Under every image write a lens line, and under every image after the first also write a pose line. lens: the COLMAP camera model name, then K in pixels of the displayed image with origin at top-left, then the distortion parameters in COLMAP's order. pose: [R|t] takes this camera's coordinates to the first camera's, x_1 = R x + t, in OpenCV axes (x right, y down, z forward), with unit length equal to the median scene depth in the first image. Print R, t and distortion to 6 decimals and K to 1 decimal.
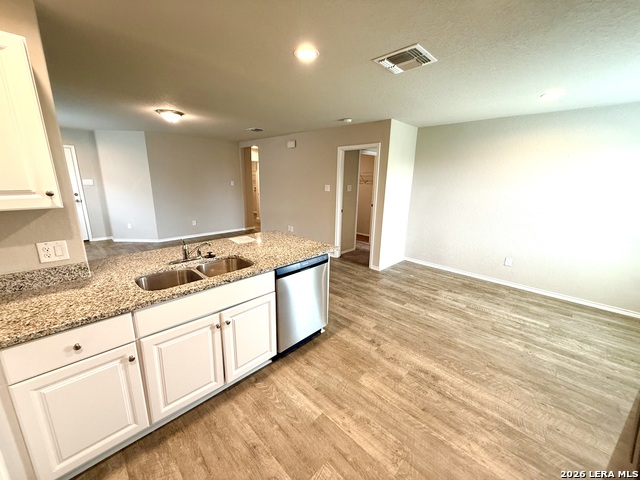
lens RADIAL K [[255.1, 0, 318.7], [0, 255.1, 240.5], [0, 0, 1]] dist [0.000802, -0.000328]
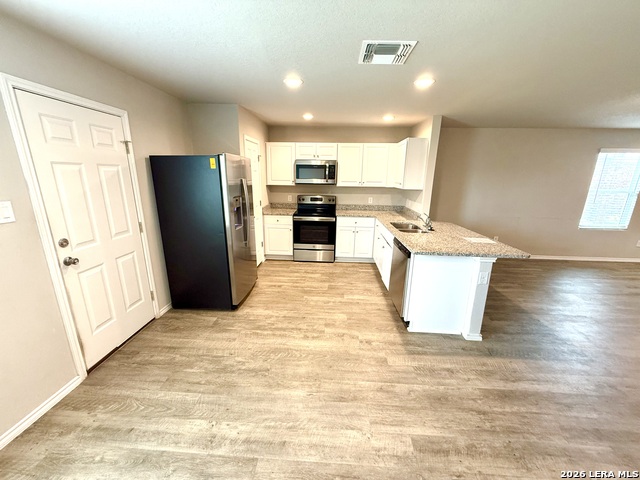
lens RADIAL K [[255.1, 0, 318.9], [0, 255.1, 239.6], [0, 0, 1]] dist [0.000802, -0.000328]
pose [[-0.748021, 0.135419, -0.649712, 0.752525], [-0.189982, 0.894304, 0.405127, -0.260573], [0.635902, 0.426477, -0.643231, 1.068756]]
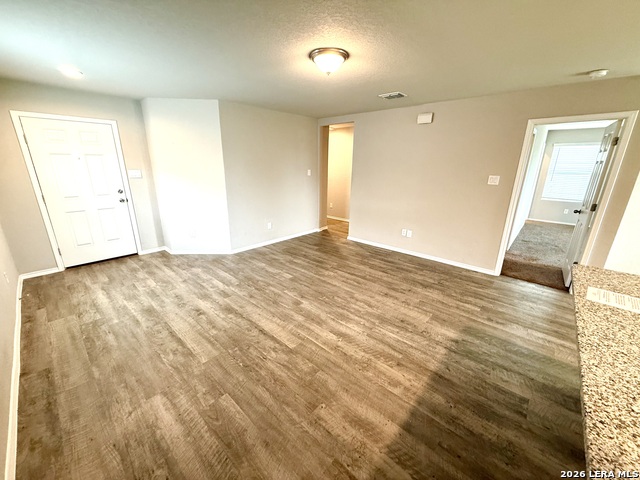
lens RADIAL K [[255.1, 0, 319.1], [0, 255.1, 241.1], [0, 0, 1]] dist [0.000802, -0.000328]
pose [[0.999309, -0.015571, 0.033739, -0.752329], [0.013724, 0.998430, 0.054301, -0.127985], [-0.034531, -0.053800, 0.997954, 0.469046]]
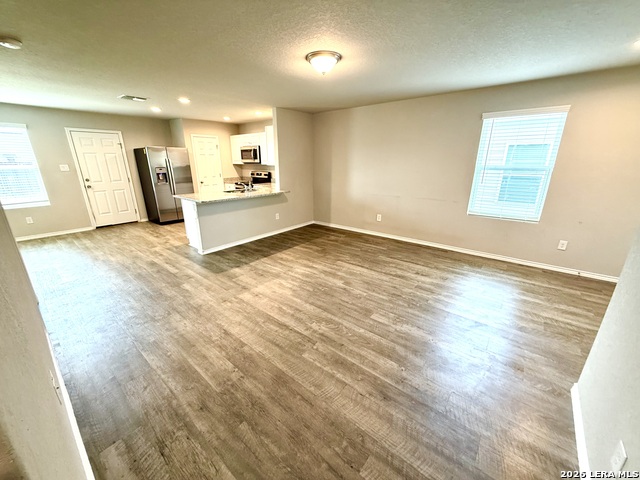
lens RADIAL K [[255.1, 0, 319.3], [0, 255.1, 240.3], [0, 0, 1]] dist [0.000802, -0.000328]
pose [[-0.996004, 0.011767, -0.088533, -0.605339], [-0.036298, 0.852388, 0.521649, -0.526132], [0.081602, 0.522778, -0.848554, 2.153397]]
